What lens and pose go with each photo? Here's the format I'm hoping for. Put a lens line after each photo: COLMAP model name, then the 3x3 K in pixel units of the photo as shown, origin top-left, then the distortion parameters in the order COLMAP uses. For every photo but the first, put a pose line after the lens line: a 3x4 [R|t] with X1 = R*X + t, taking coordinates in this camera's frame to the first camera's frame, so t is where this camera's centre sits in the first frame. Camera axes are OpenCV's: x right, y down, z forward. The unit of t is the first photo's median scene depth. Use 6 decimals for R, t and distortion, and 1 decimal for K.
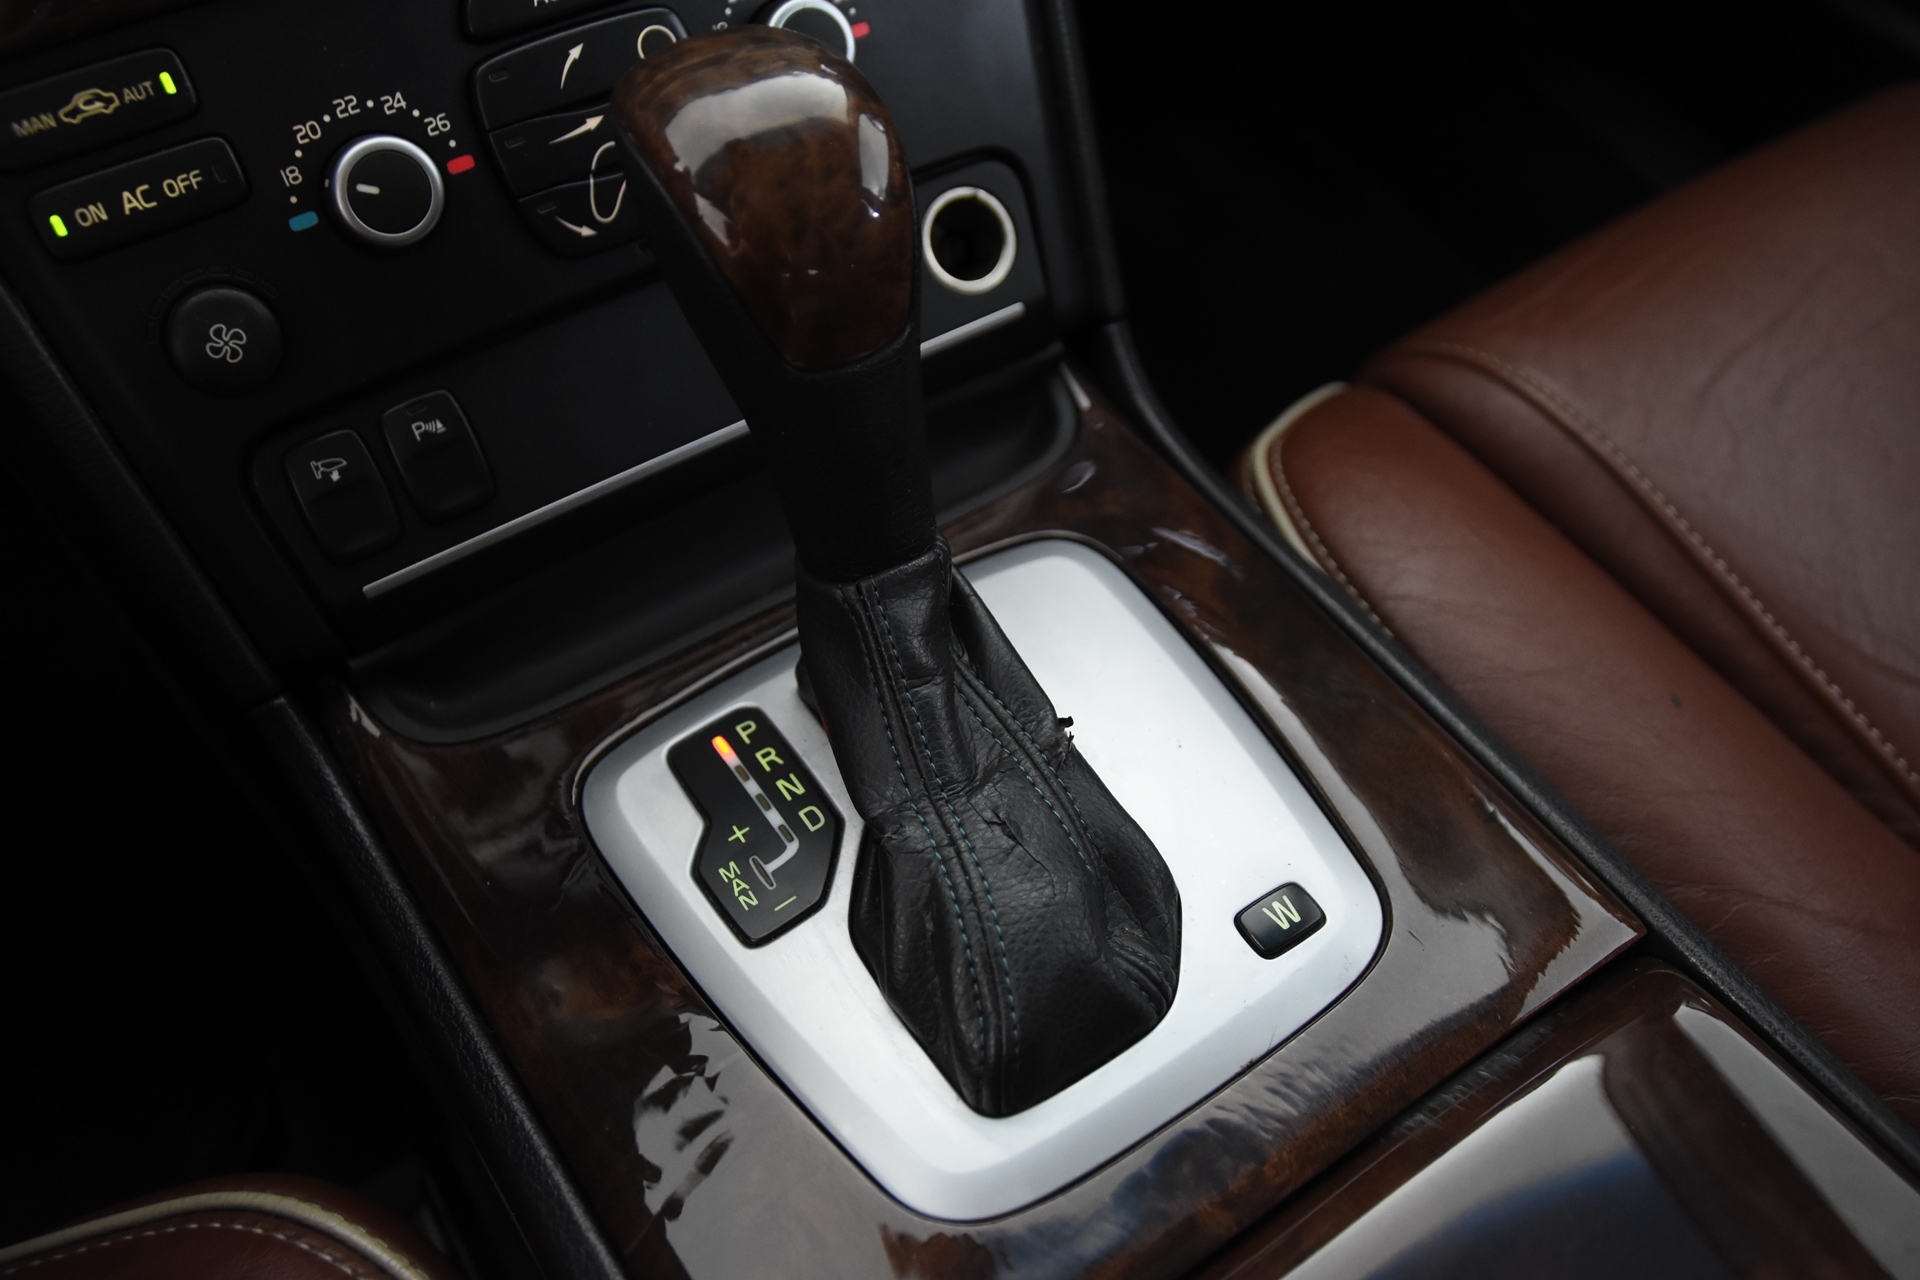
lens RADIAL K [[1442.9, 0, 945.9], [0, 1442.9, 637.8], [0, 0, 1]] dist [-0.130870, 0.089533]
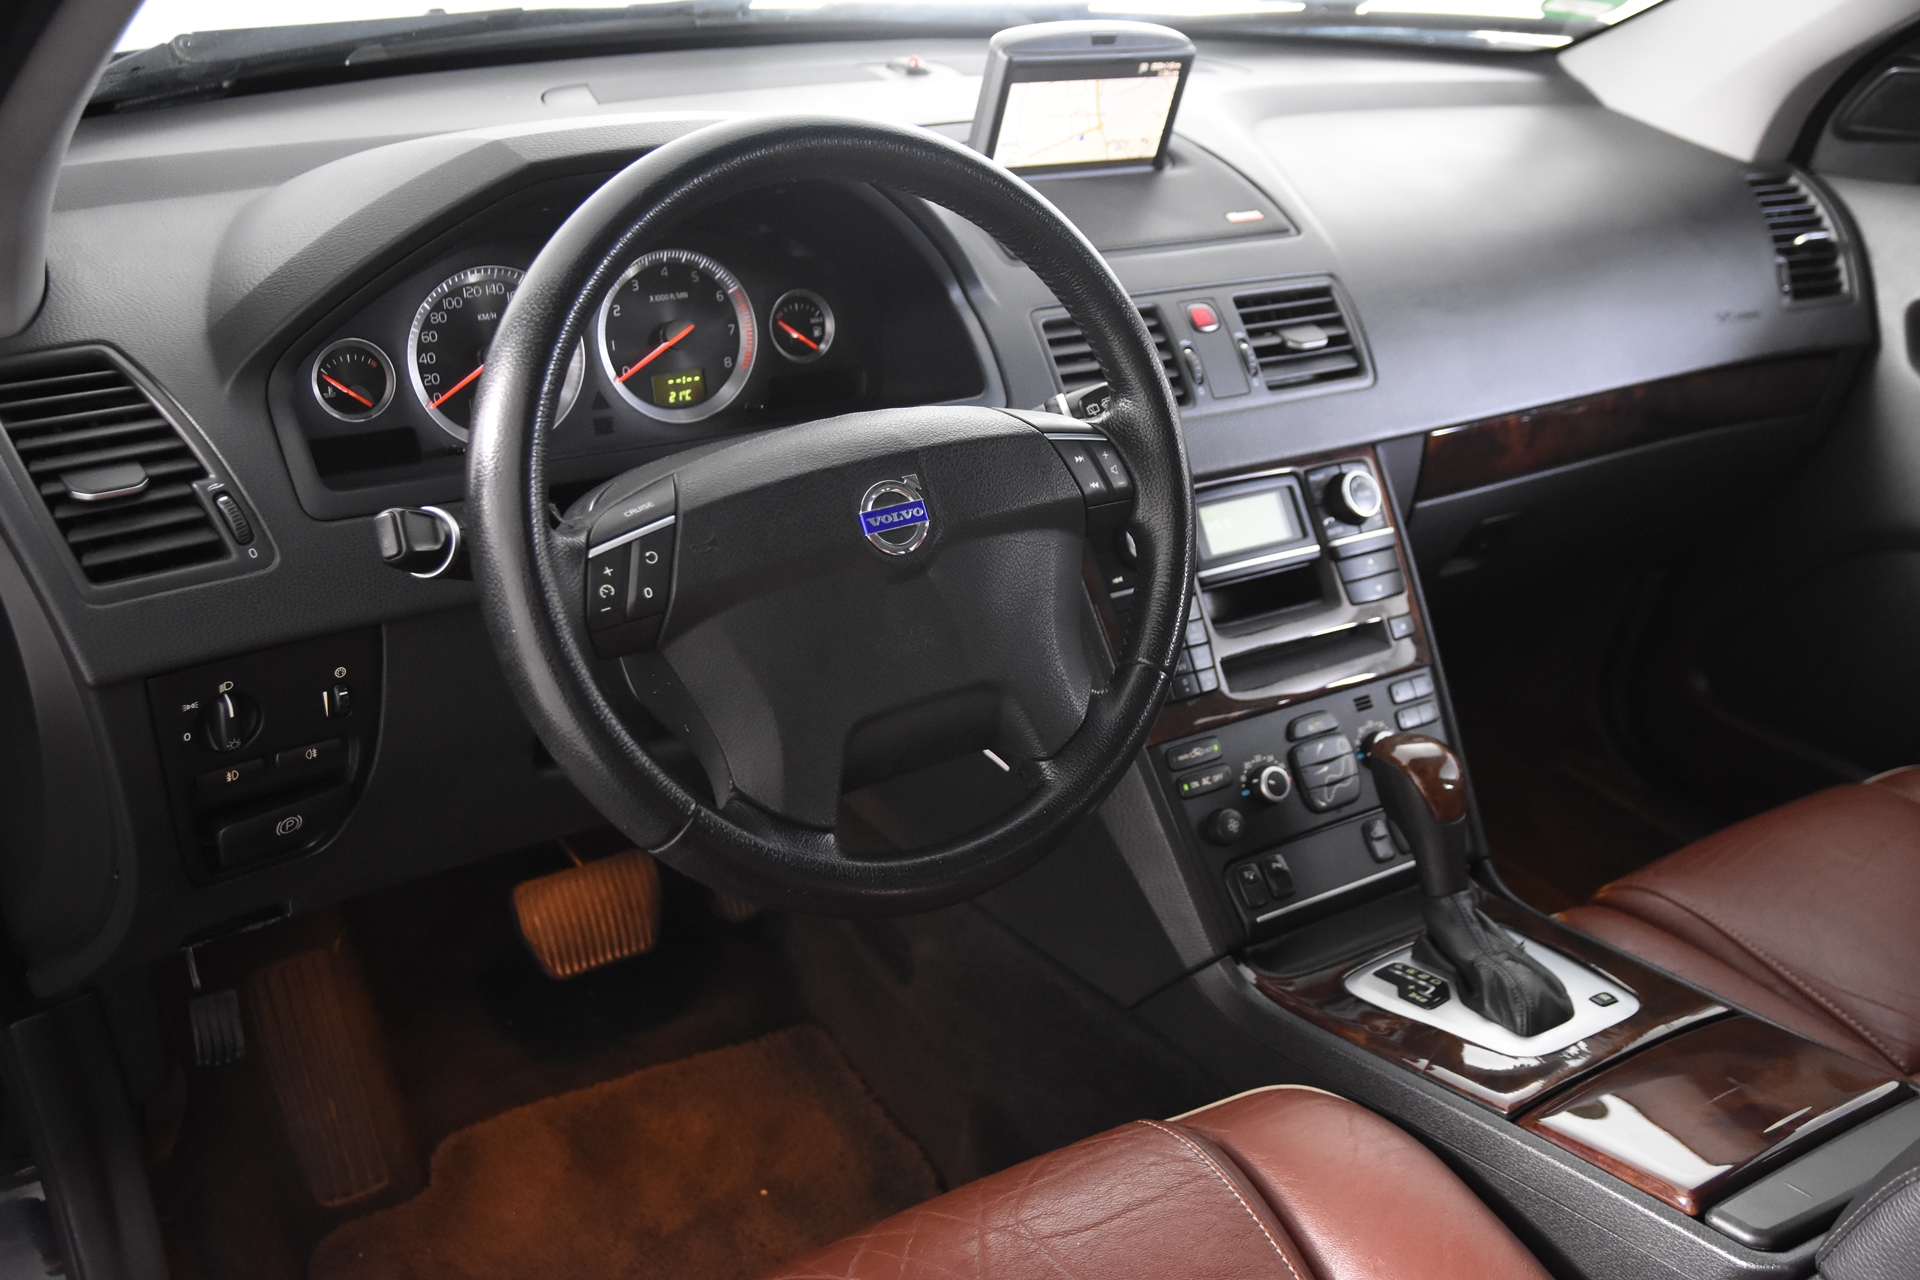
lens RADIAL K [[1770.2, 0, 952.7], [0, 1770.2, 669.0], [0, 0, 1]] dist [-0.042224, 0.000000]
pose [[0.999970, -0.005373, -0.005654, -1.099068], [0.001827, 0.866016, -0.500014, 1.422430], [0.007583, 0.499988, 0.865999, -2.526497]]
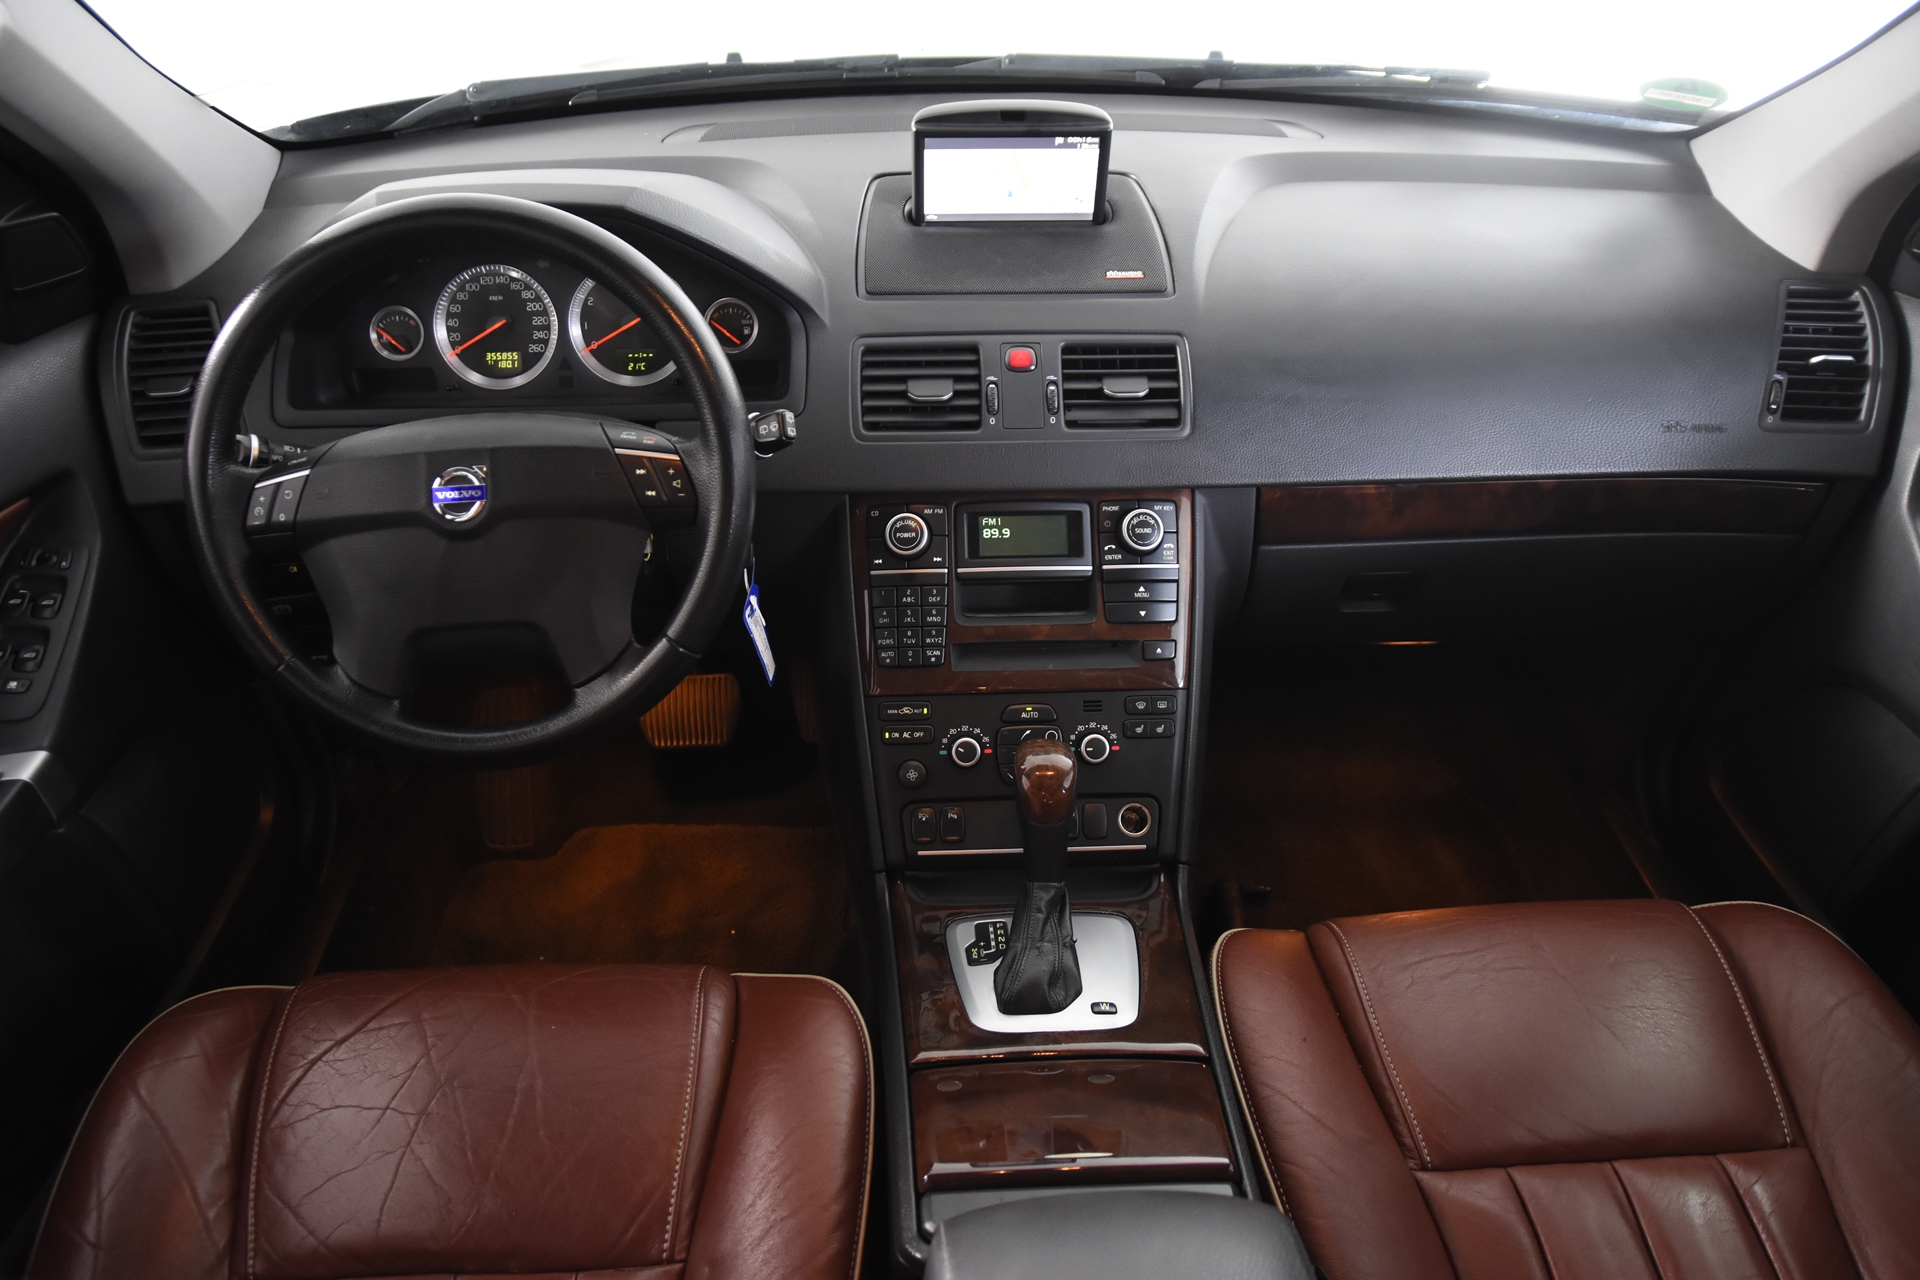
lens RADIAL K [[1391.7, 0, 952.8], [0, 1391.7, 630.7], [0, 0, 1]] dist [-0.122324, 0.054287]
pose [[0.857823, 0.227701, -0.460752, 1.225515], [-0.400404, 0.858132, -0.321382, 0.619326], [0.322207, 0.460176, 0.827297, -2.261794]]
